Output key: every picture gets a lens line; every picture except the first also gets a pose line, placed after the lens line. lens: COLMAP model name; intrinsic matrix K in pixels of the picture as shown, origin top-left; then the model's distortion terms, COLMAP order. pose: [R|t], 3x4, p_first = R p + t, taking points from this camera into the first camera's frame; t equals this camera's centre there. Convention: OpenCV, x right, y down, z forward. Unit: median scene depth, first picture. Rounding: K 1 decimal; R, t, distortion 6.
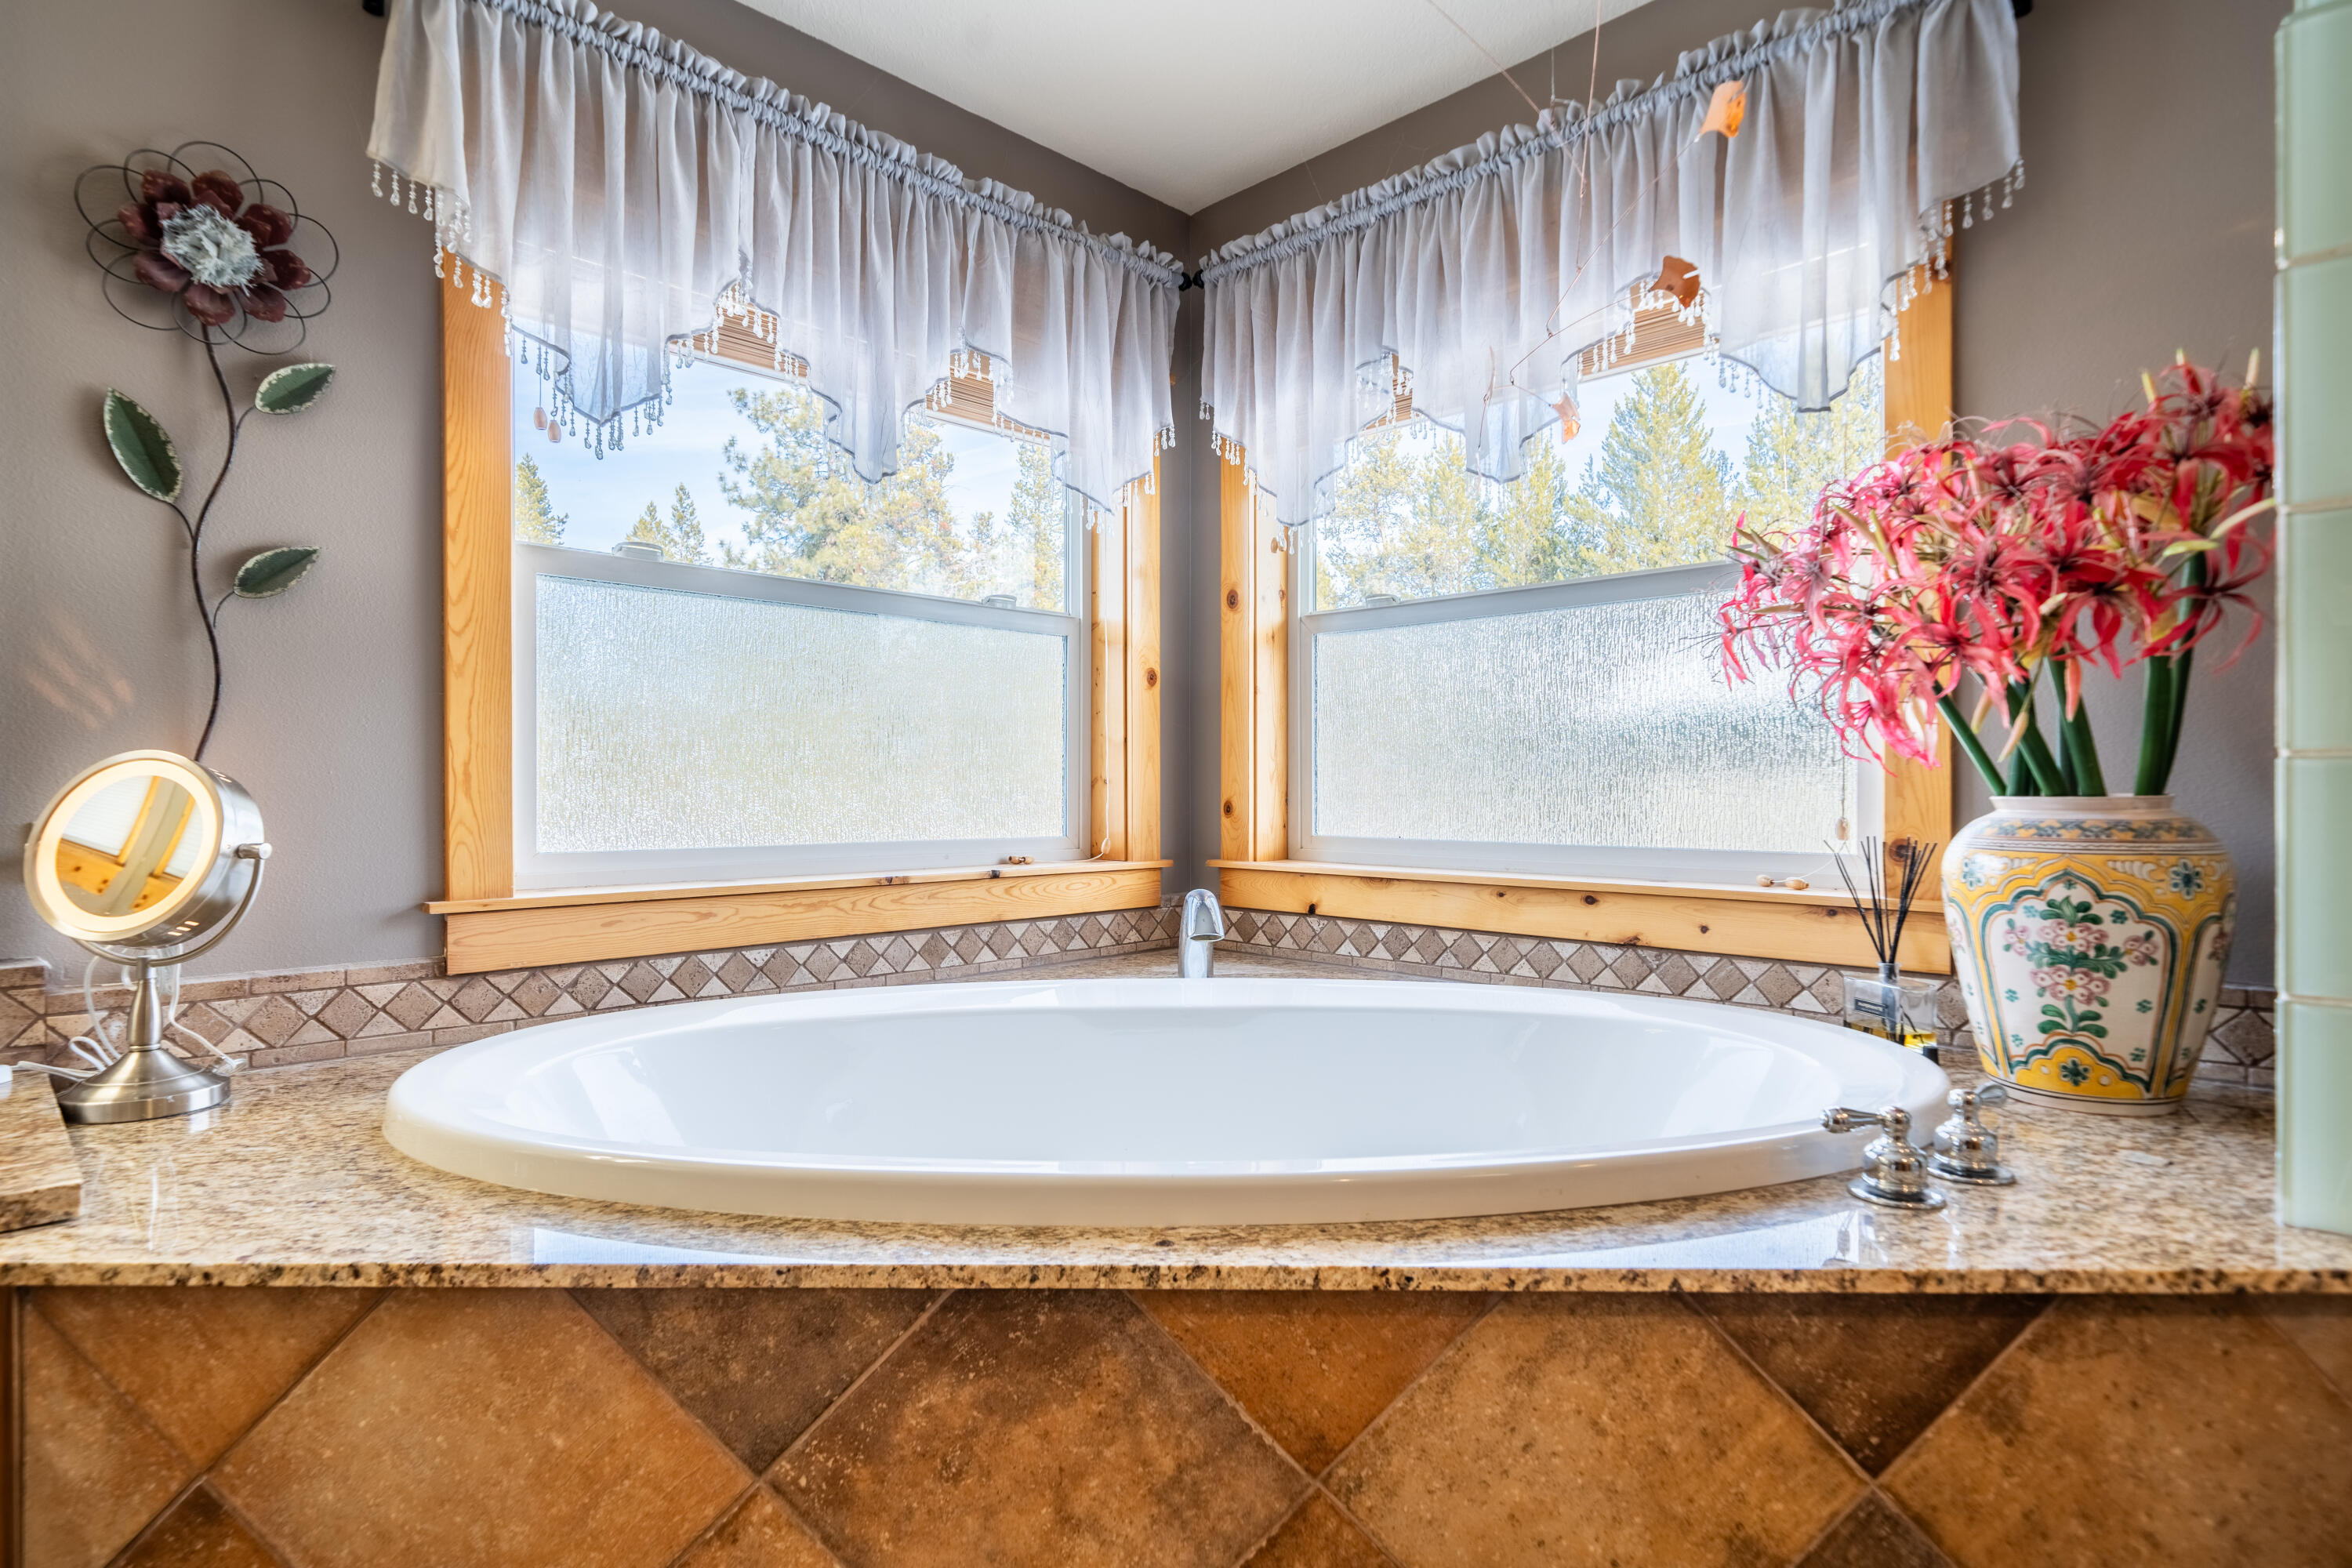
lens RADIAL K [[1226.6, 0, 1166.4], [0, 1226.6, 792.0], [0, 0, 1]] dist [0.001077, 0.000831]
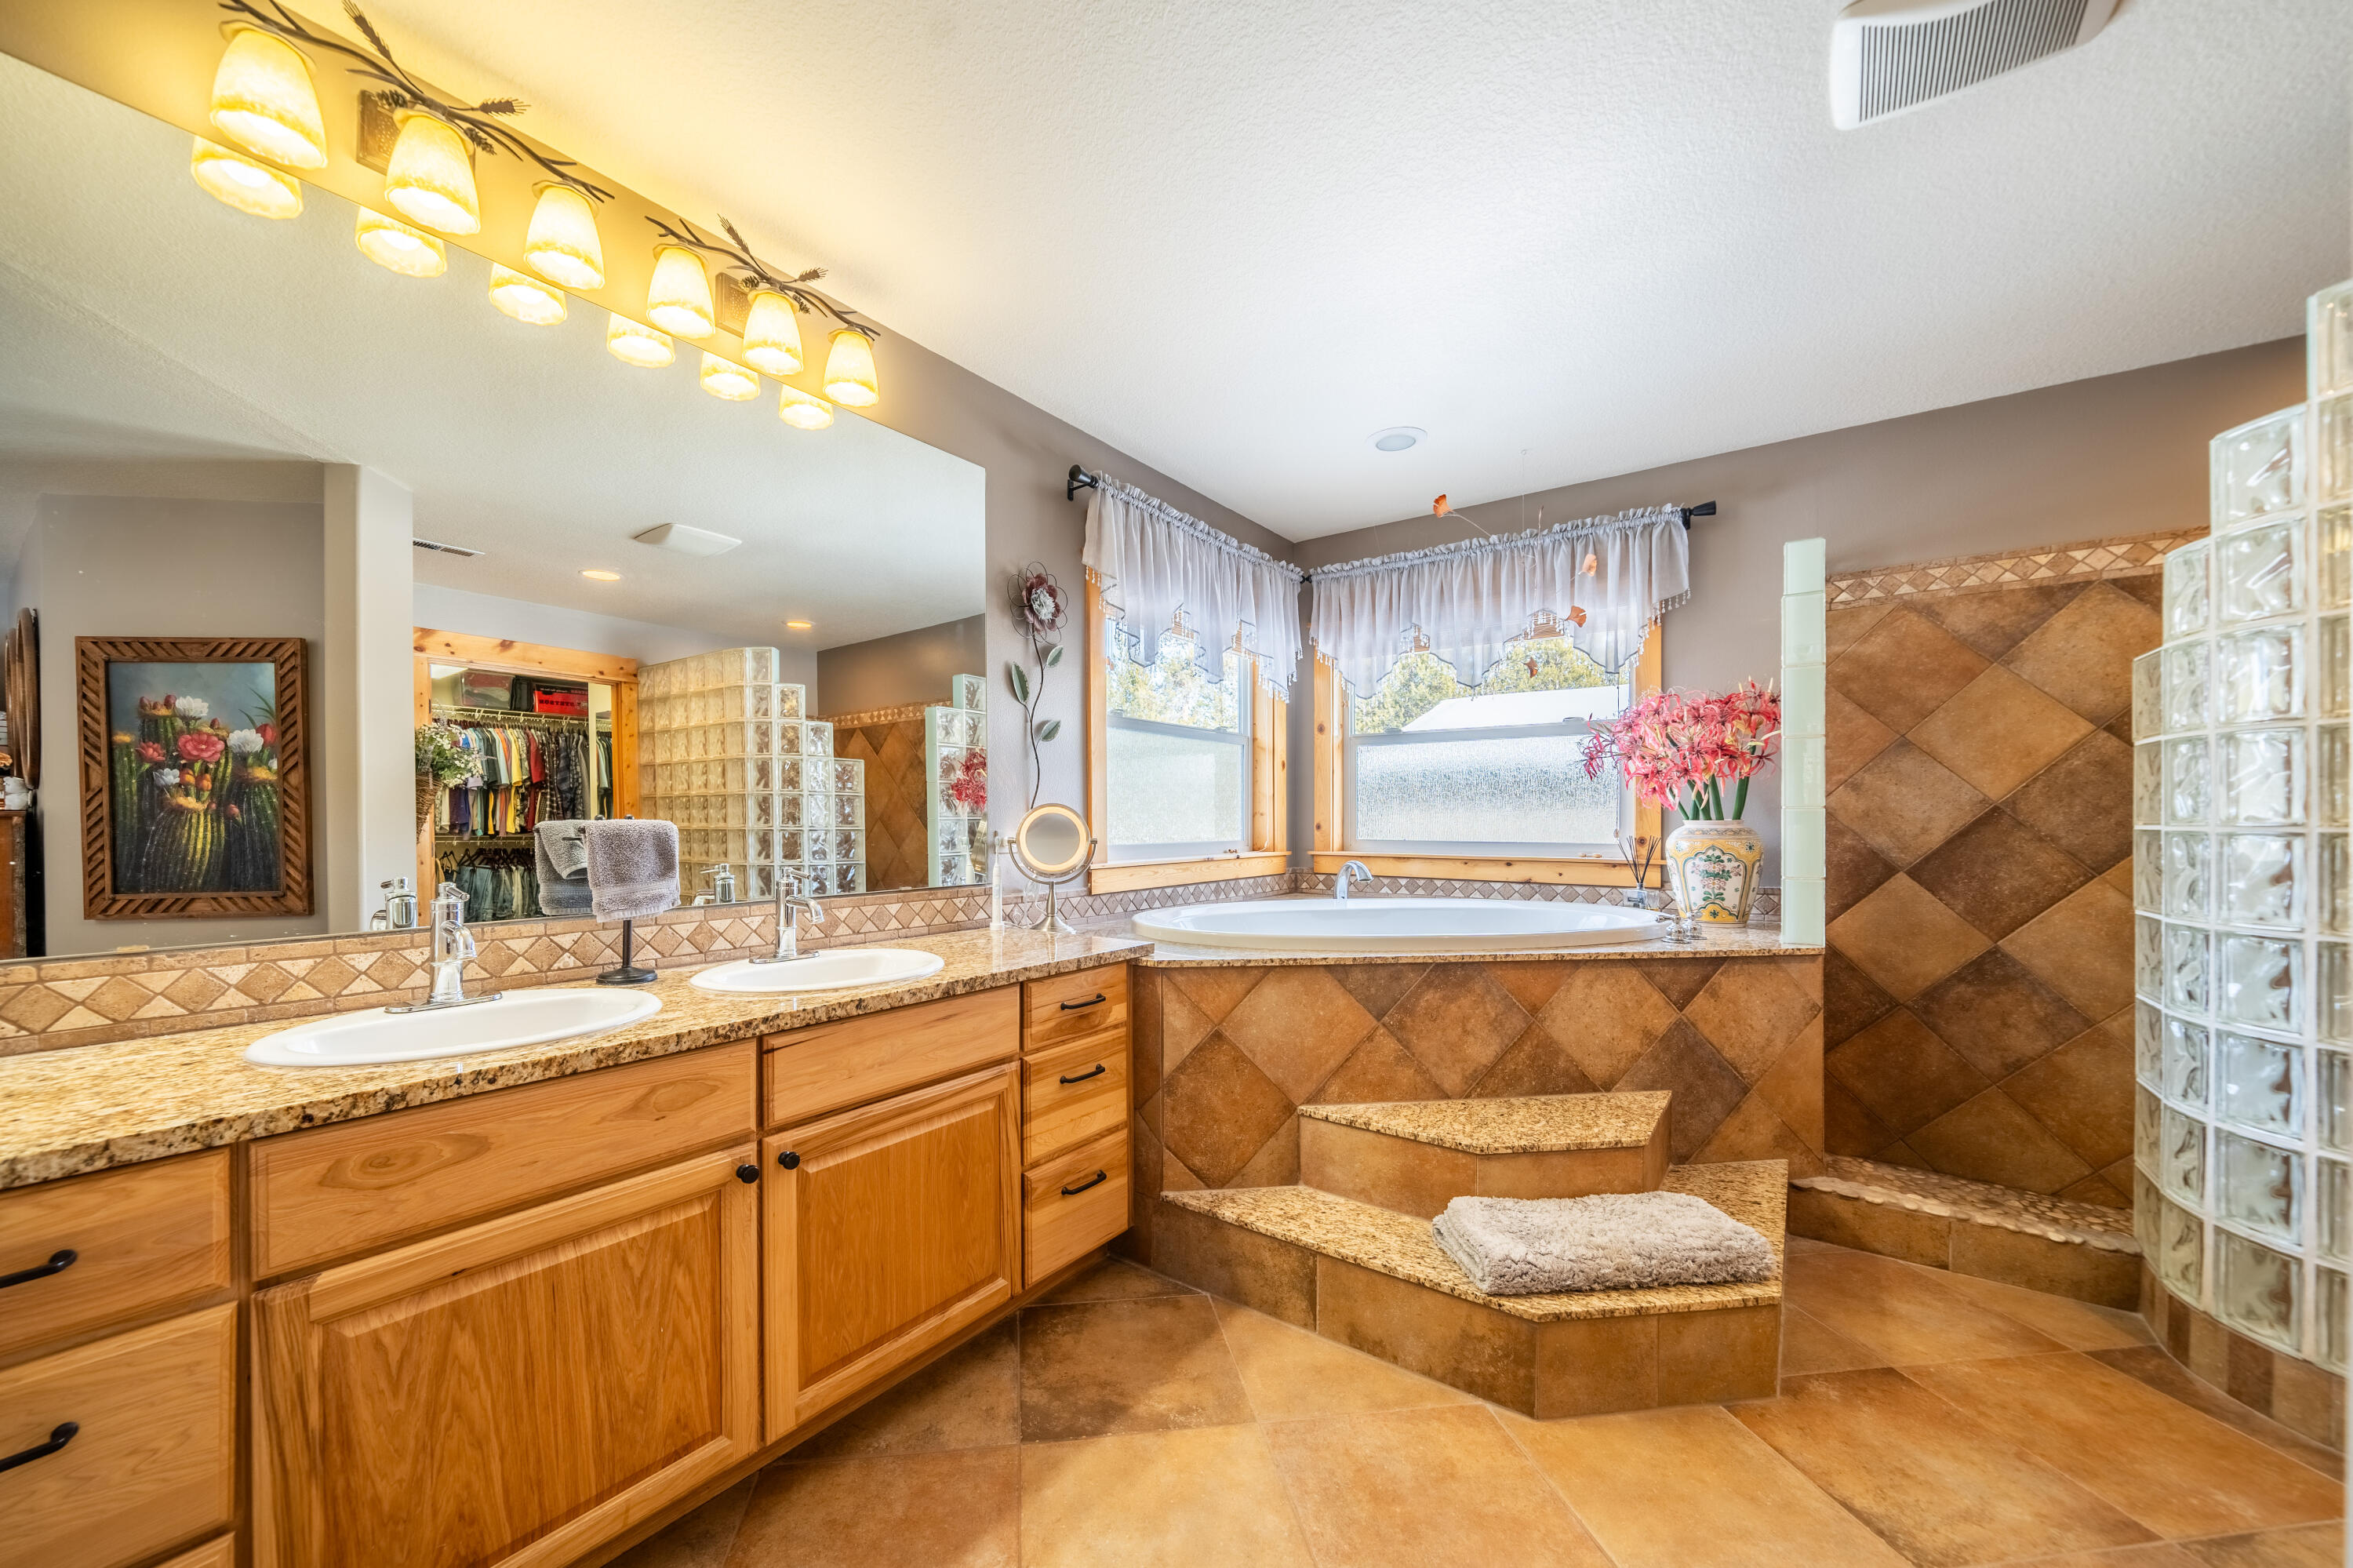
lens RADIAL K [[881.0, 0, 1119.6], [0, 881.0, 821.6], [0, 0, 1]] dist [-0.004523, 0.000152]
pose [[0.992410, -0.000611, 0.122972, -0.812192], [0.000385, 0.999998, 0.001864, 0.002333], [-0.122973, -0.001803, 0.992408, -0.796913]]
